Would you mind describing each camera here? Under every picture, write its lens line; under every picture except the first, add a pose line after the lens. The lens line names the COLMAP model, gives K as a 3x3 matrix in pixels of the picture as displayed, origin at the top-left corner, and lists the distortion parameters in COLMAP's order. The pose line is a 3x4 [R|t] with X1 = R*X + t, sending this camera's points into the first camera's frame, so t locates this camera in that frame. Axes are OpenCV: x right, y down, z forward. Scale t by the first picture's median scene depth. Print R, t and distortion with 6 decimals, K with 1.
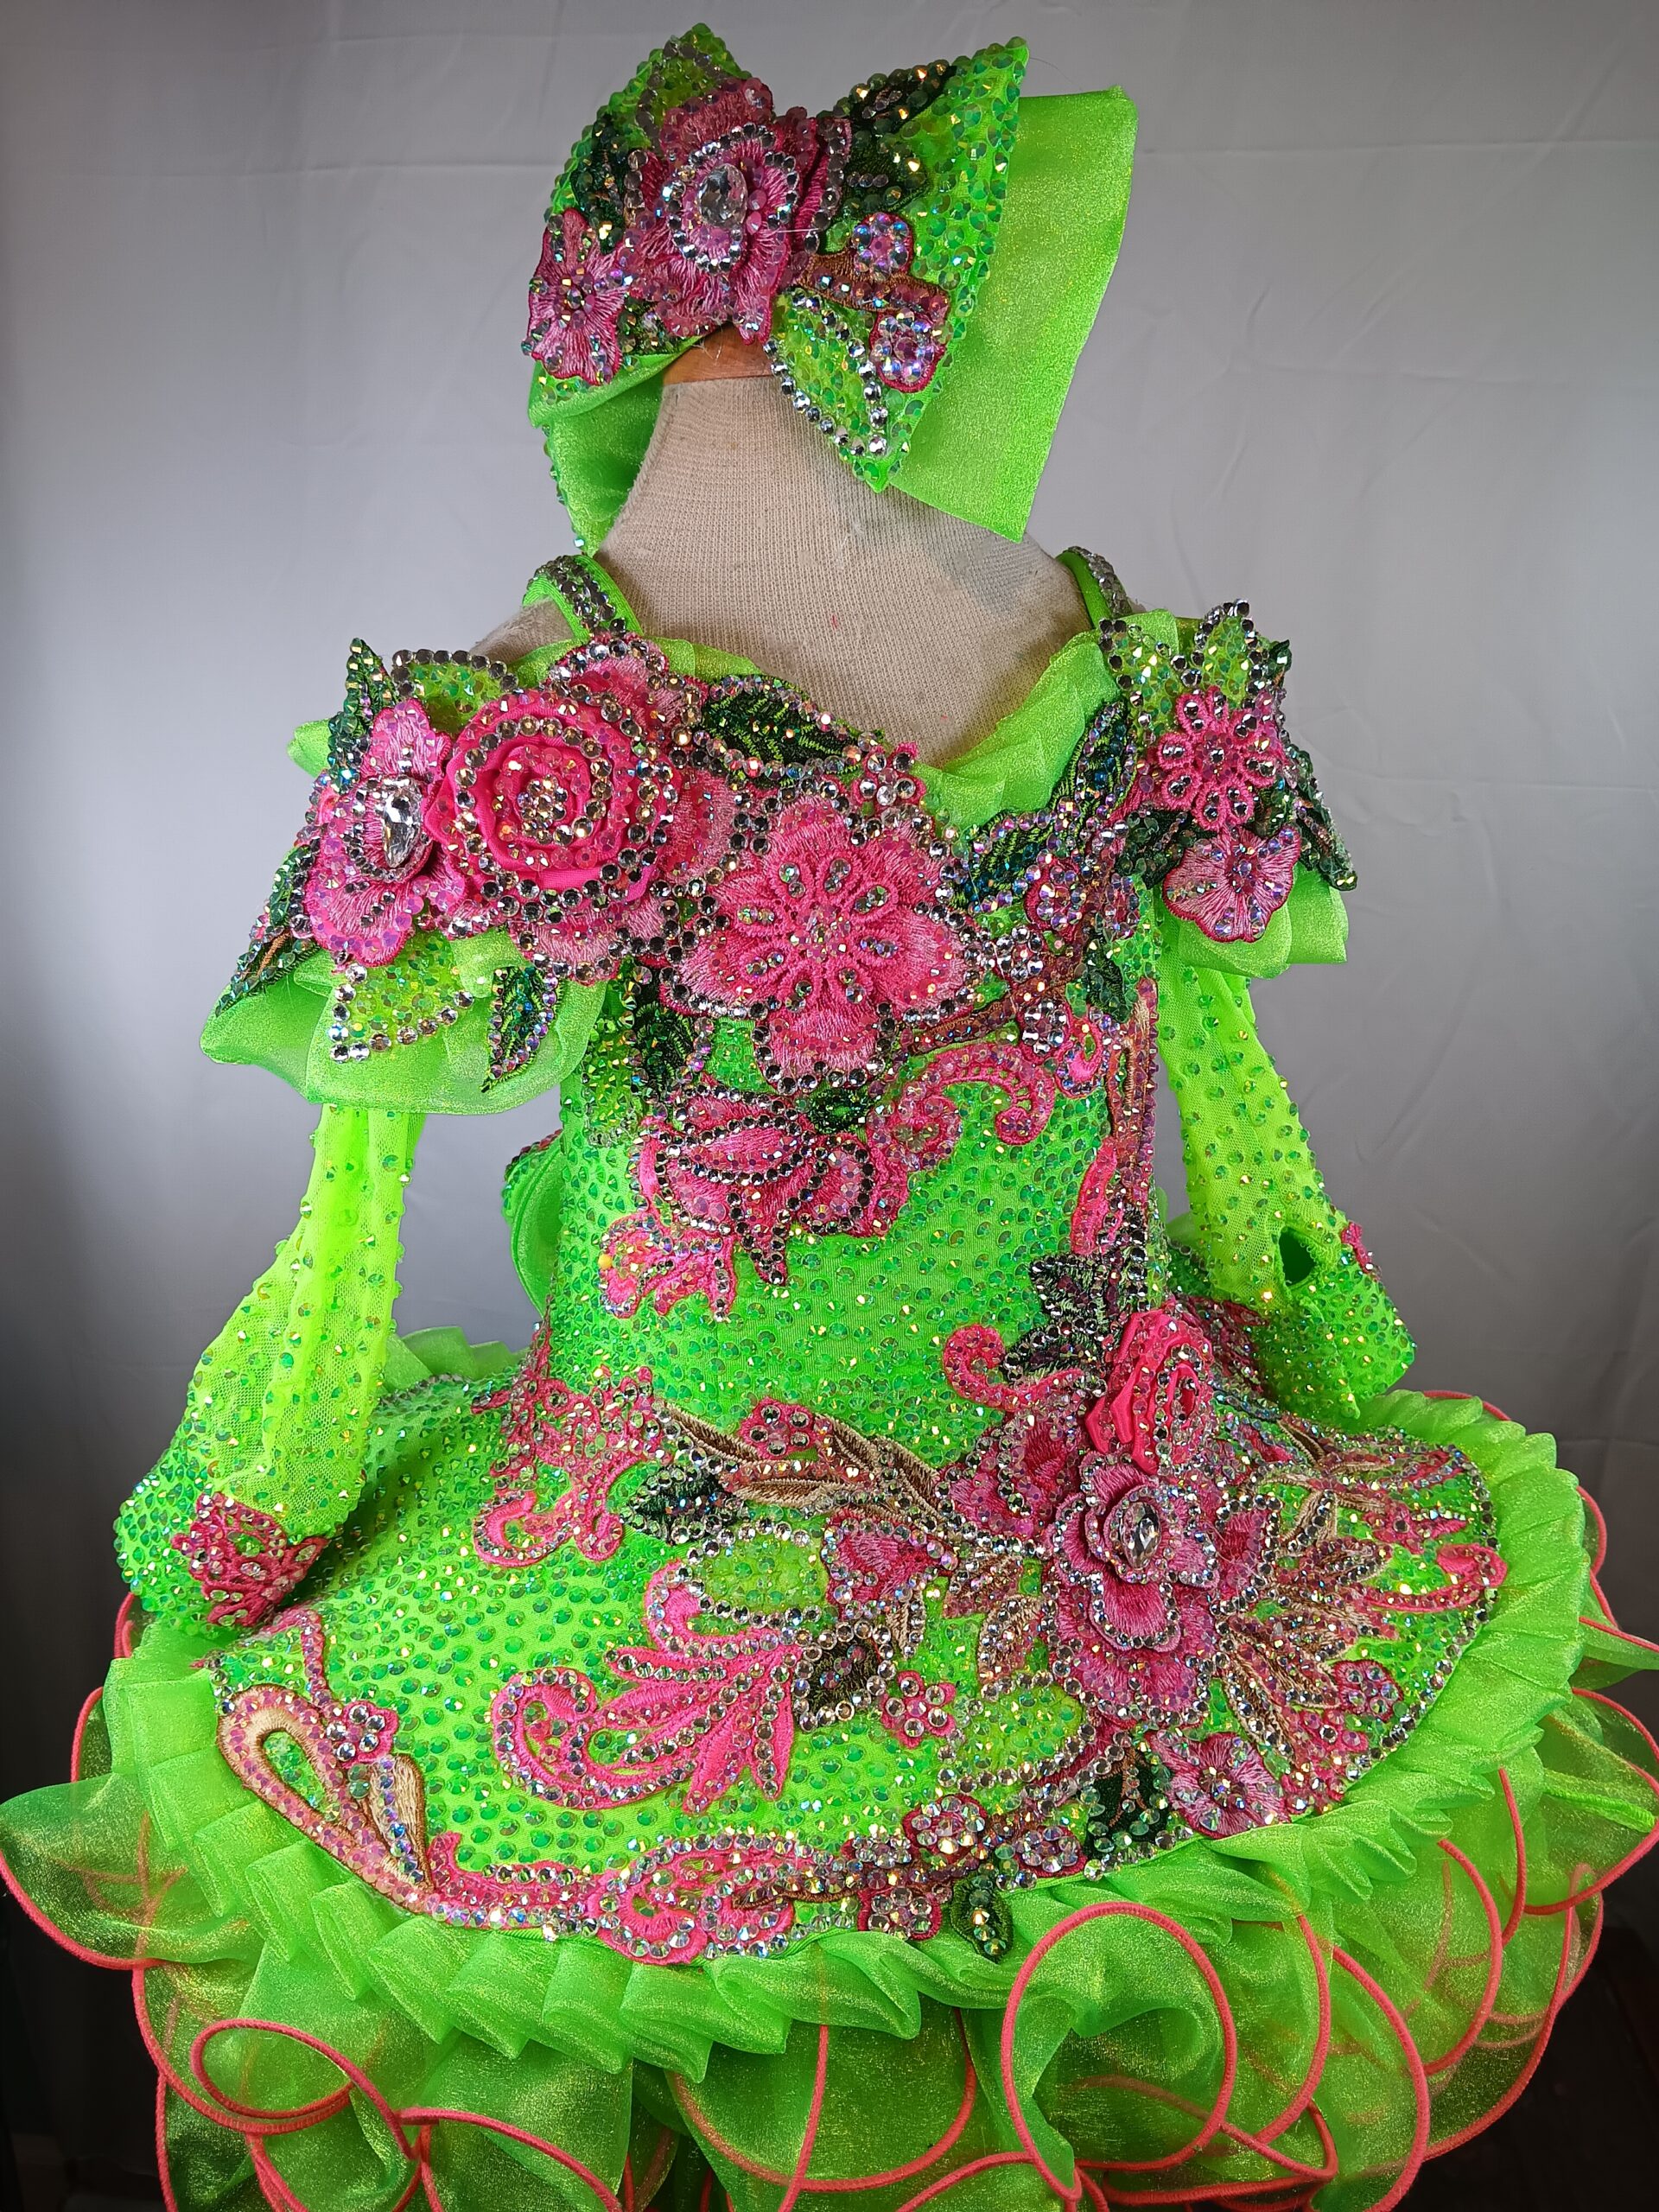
lens RADIAL K [[1710.2, 0, 829.5], [0, 1710.2, 1106.0], [0, 0, 1]] dist [0.074284, -0.258417]
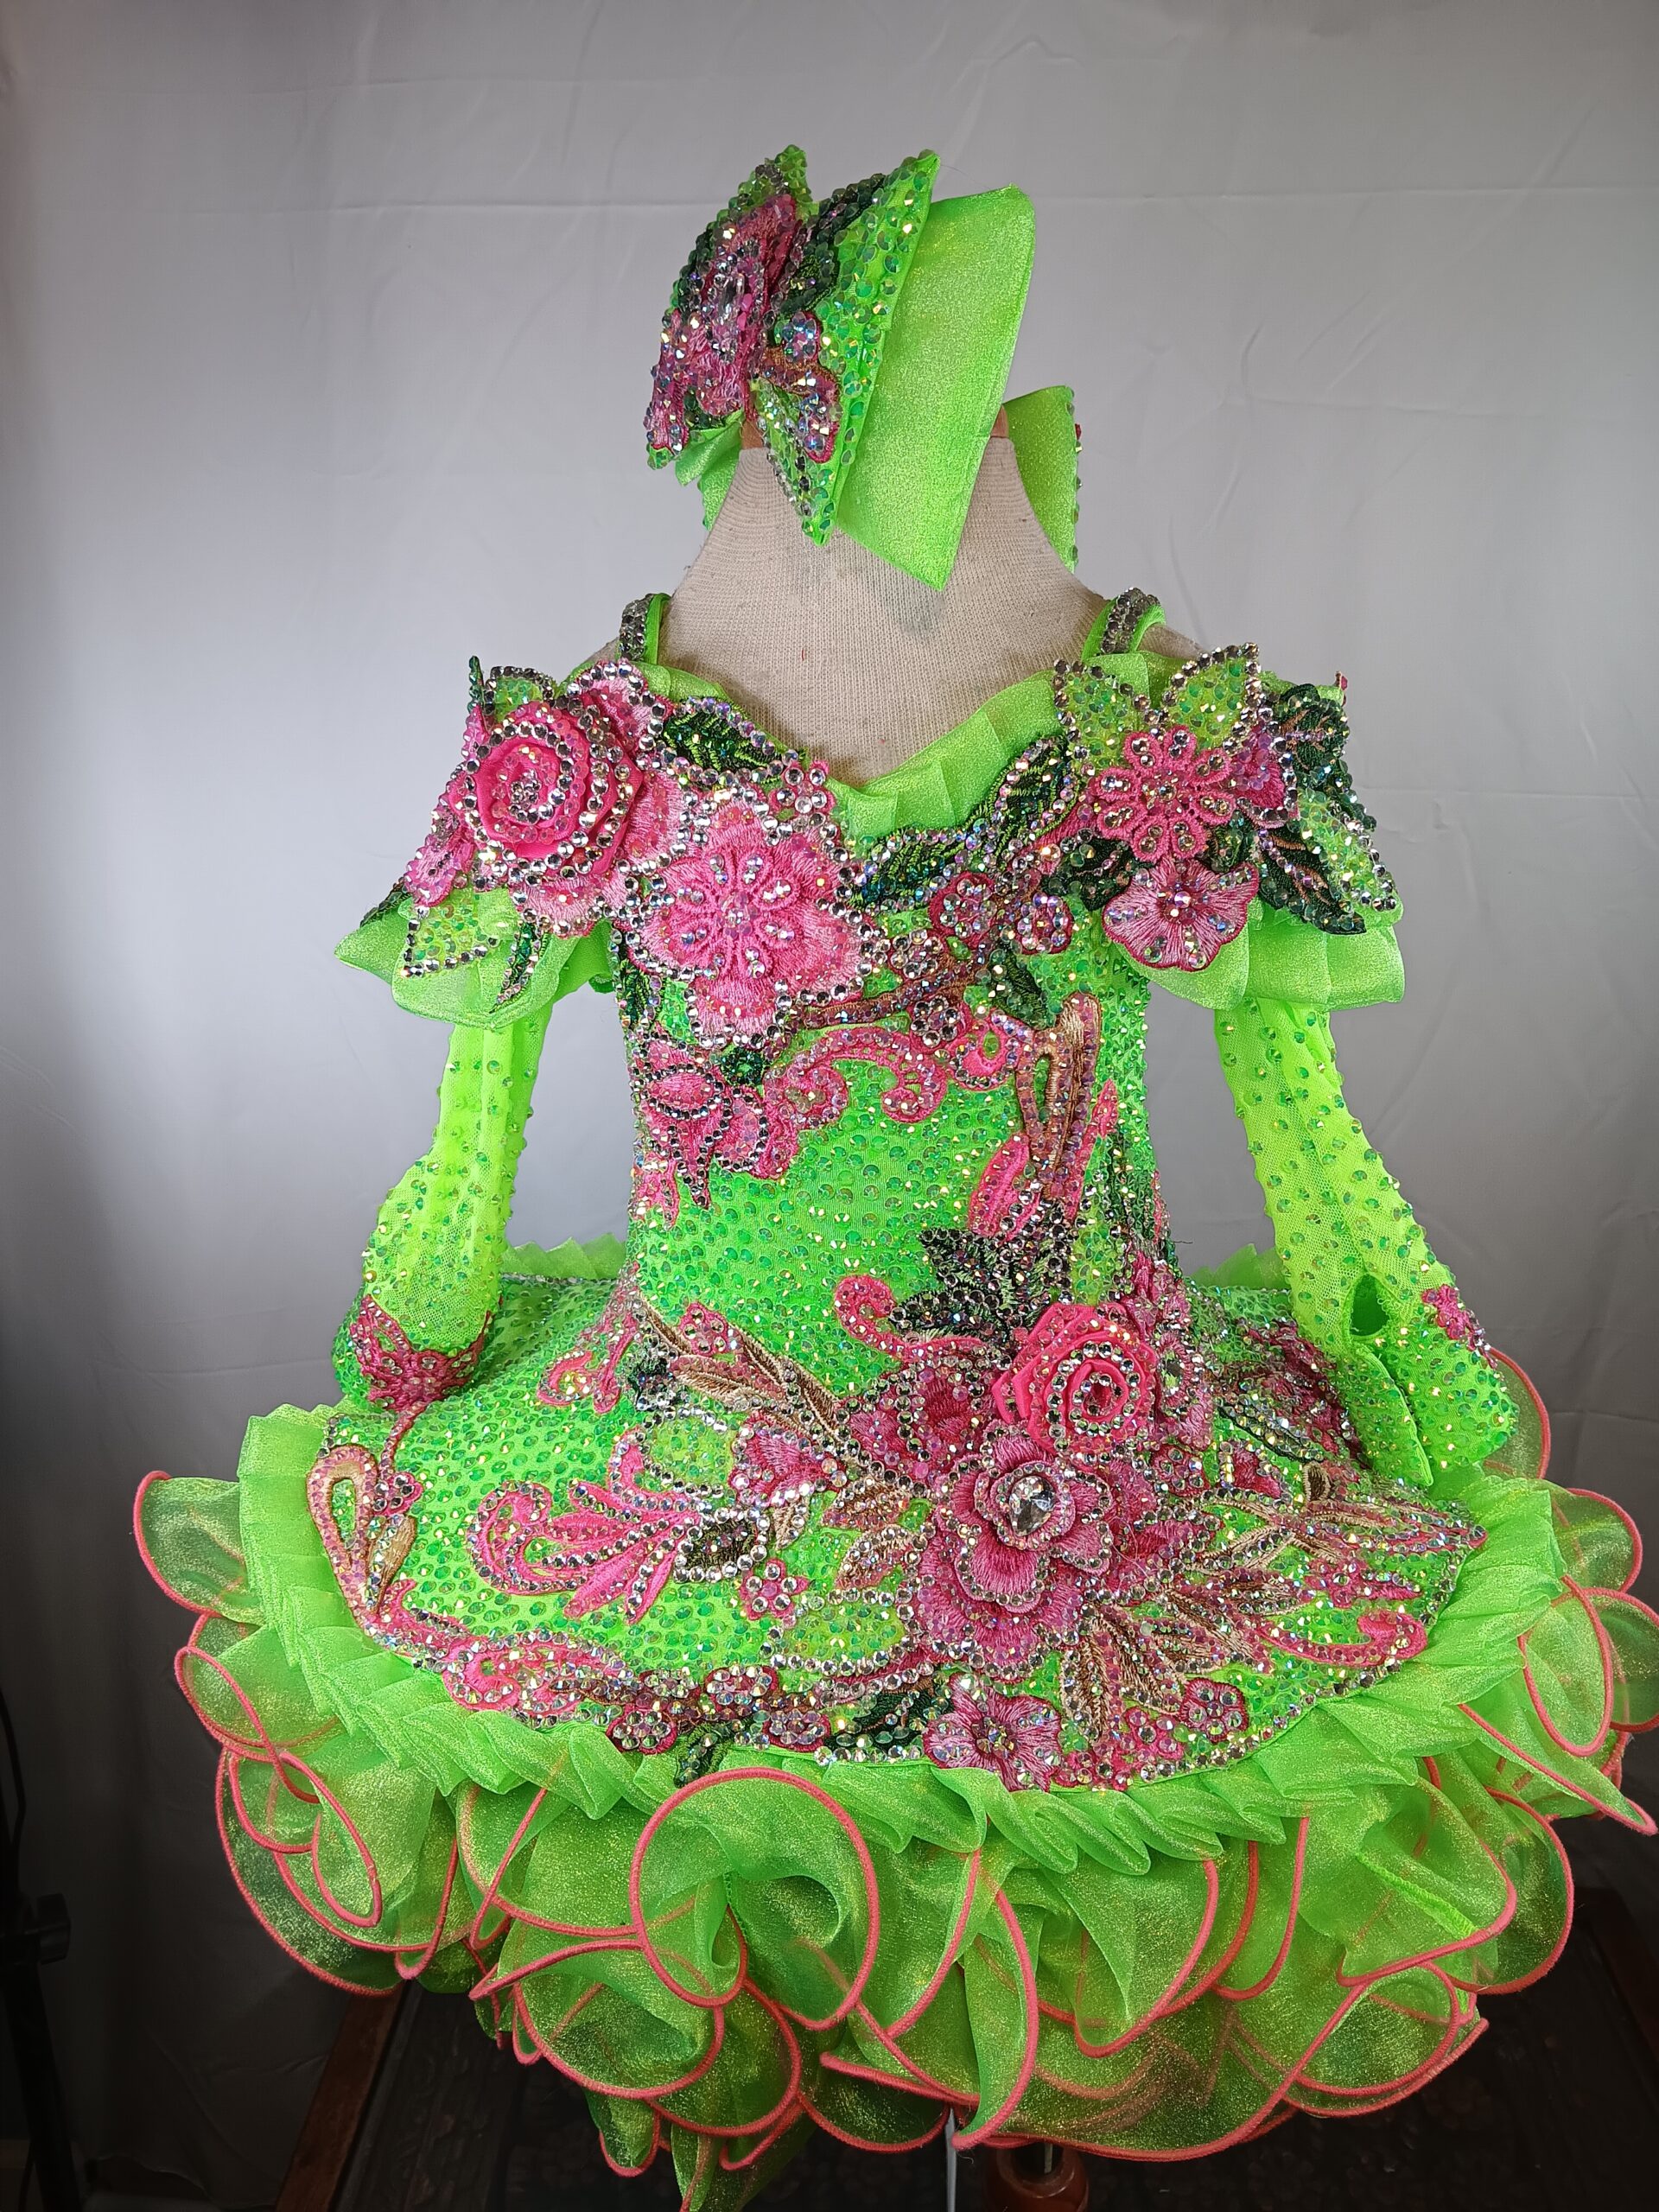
lens RADIAL K [[1698.5, 0, 829.5], [0, 1698.5, 1106.0], [0, 0, 1]] dist [0.079071, -0.273420]
pose [[0.885659, 0.146726, -0.440544, 0.539261], [-0.146722, 0.988583, 0.034287, -0.018261], [0.440545, 0.034271, 0.897076, -0.027273]]
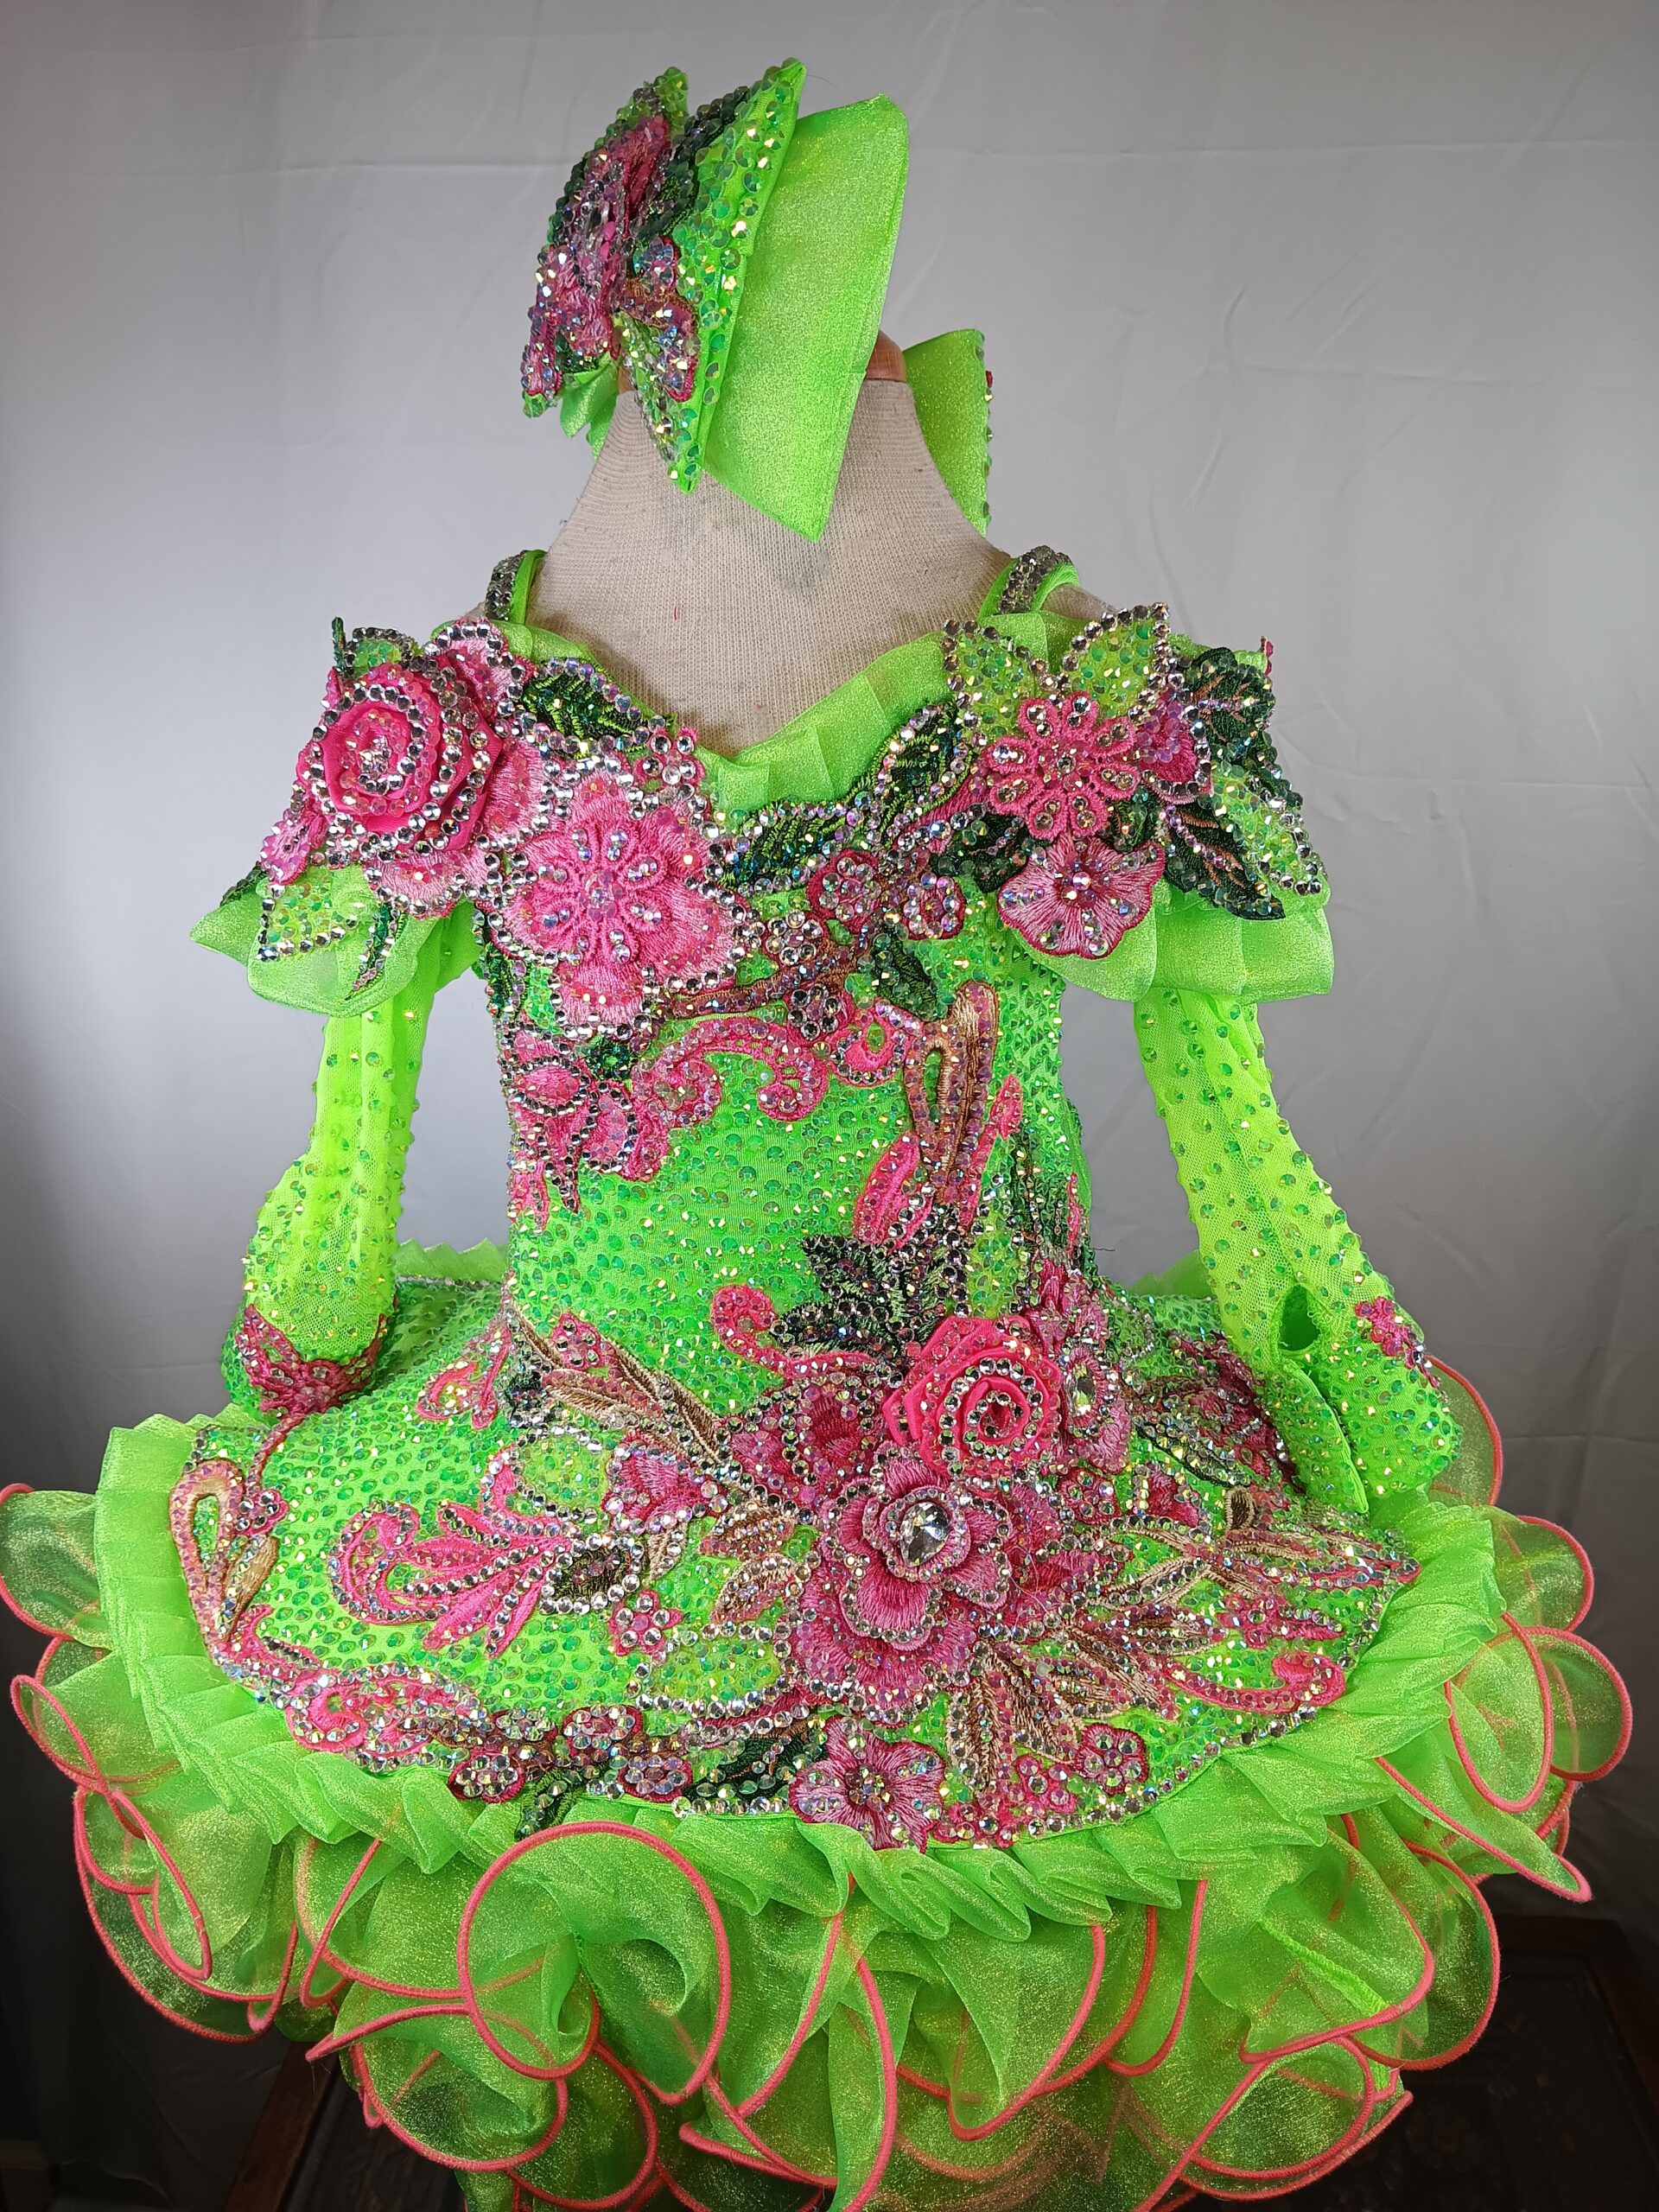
lens RADIAL K [[1710.2, 0, 829.5], [0, 1710.2, 1106.0], [0, 0, 1]] dist [0.074284, -0.258417]
pose [[0.881404, 0.153640, -0.446679, 0.579228], [-0.152532, 0.987541, 0.038692, -0.029510], [0.447058, 0.034029, 0.893857, 0.077283]]
